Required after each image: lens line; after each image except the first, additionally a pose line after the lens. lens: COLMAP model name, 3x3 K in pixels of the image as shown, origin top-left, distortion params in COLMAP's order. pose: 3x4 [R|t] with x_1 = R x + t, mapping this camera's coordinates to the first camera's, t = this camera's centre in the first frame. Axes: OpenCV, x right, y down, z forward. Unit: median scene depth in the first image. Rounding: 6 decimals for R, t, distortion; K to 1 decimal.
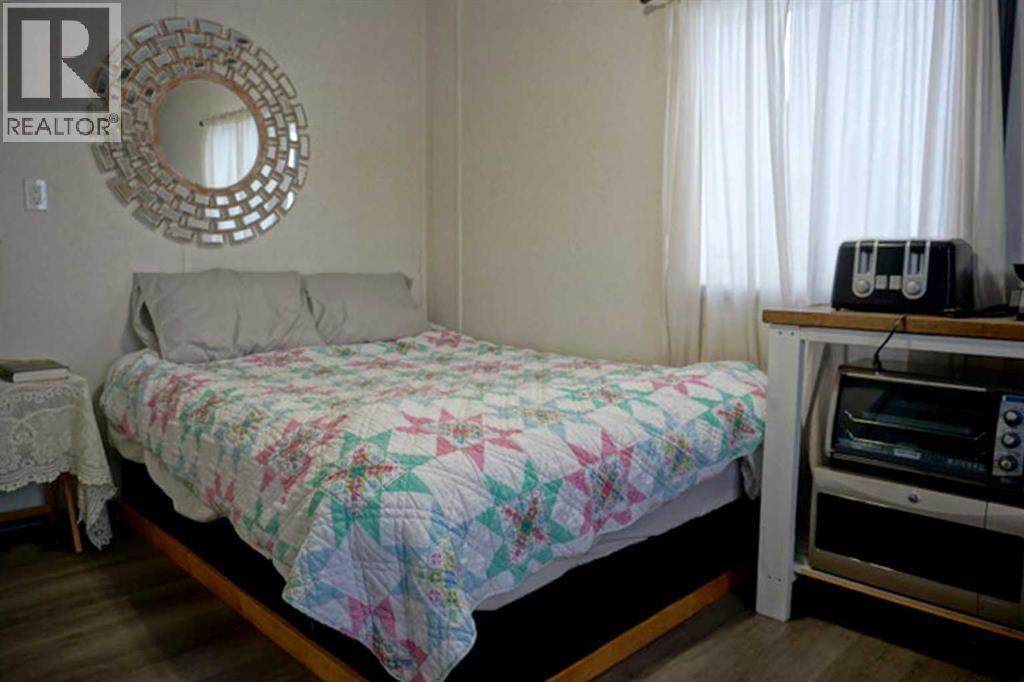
lens RADIAL K [[742.7, 0, 512.0], [0, 742.7, 341.0], [0, 0, 1]] dist [-0.011348, -0.003266]
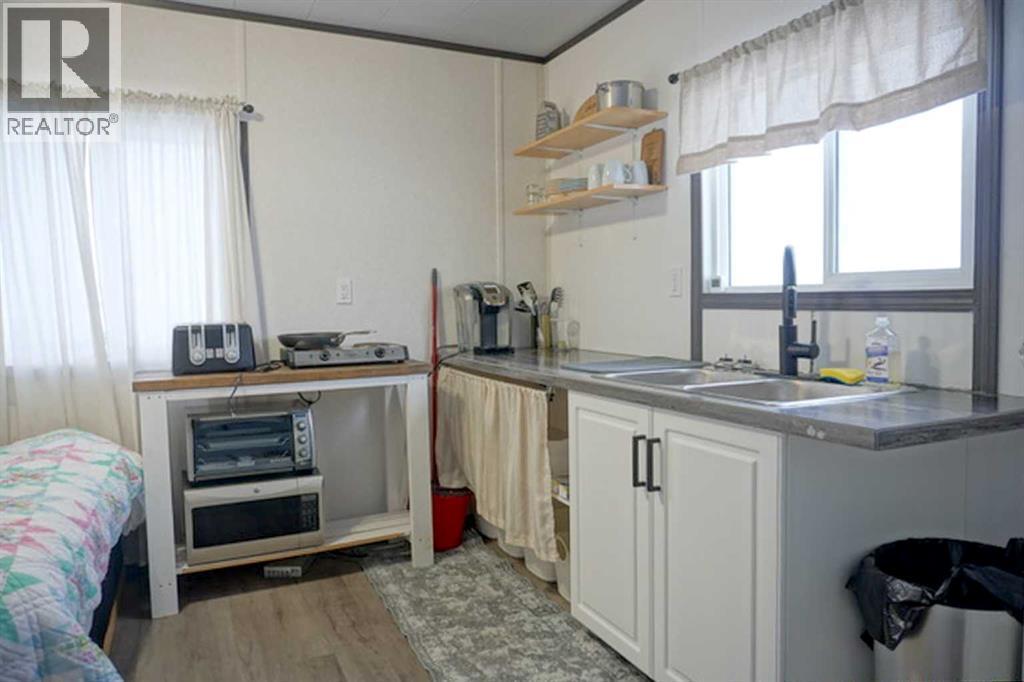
lens RADIAL K [[715.1, 0, 512.0], [0, 715.1, 341.0], [0, 0, 1]] dist [-0.011013, -0.001715]
pose [[0.349901, -0.072620, 0.933968, -0.598785], [0.122411, 0.991987, 0.031272, -0.073527], [-0.928754, 0.103386, 0.355987, -0.059161]]
